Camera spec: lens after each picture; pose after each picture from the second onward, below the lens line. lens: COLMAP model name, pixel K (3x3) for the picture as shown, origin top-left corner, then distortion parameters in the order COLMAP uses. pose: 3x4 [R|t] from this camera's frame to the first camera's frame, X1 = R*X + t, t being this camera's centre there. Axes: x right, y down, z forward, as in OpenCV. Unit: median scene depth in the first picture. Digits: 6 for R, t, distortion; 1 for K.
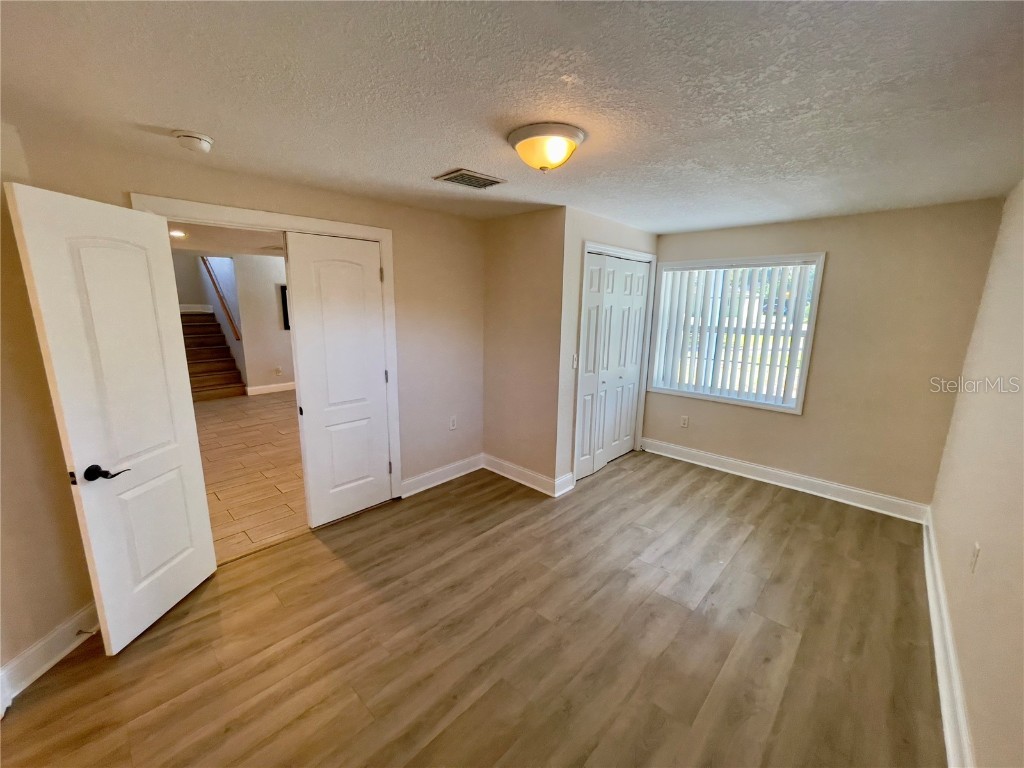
lens RADIAL K [[411.6, 0, 510.8], [0, 411.6, 384.6], [0, 0, 1]] dist [-0.001783, 0.003981]
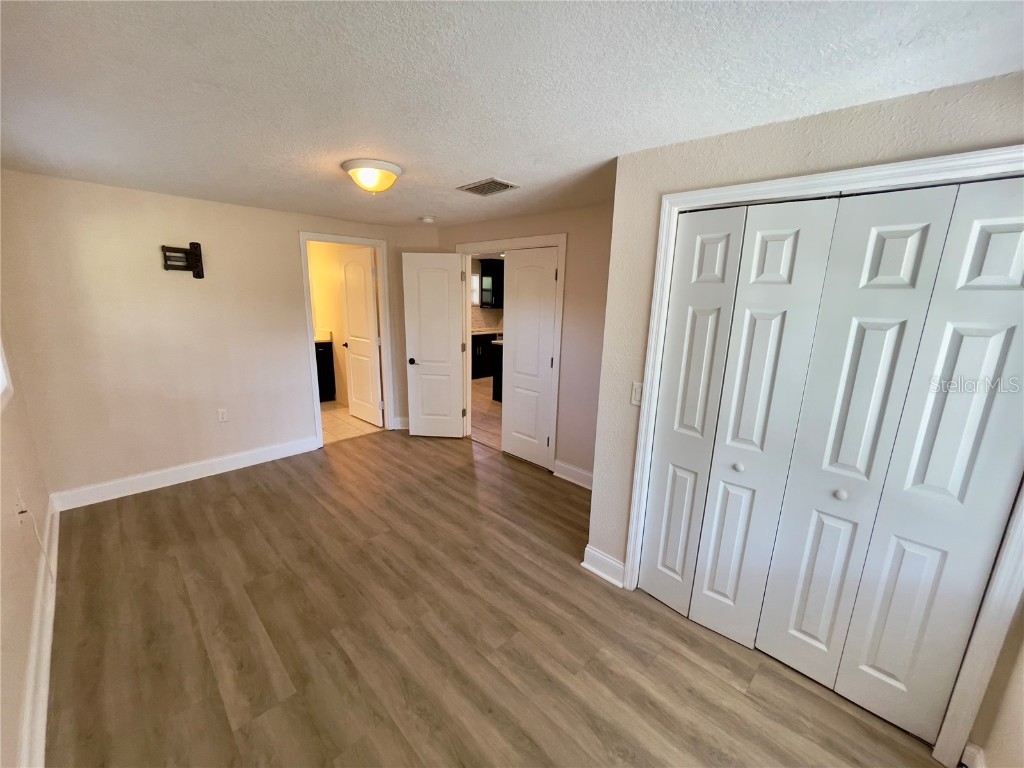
lens RADIAL K [[411.6, 0, 510.2], [0, 411.6, 388.2], [0, 0, 1]] dist [-0.001783, 0.003981]
pose [[-0.020202, 0.214942, -0.976418, 0.888324], [-0.220443, 0.951625, 0.214046, -0.182626], [0.975191, 0.219568, 0.028158, 0.910842]]
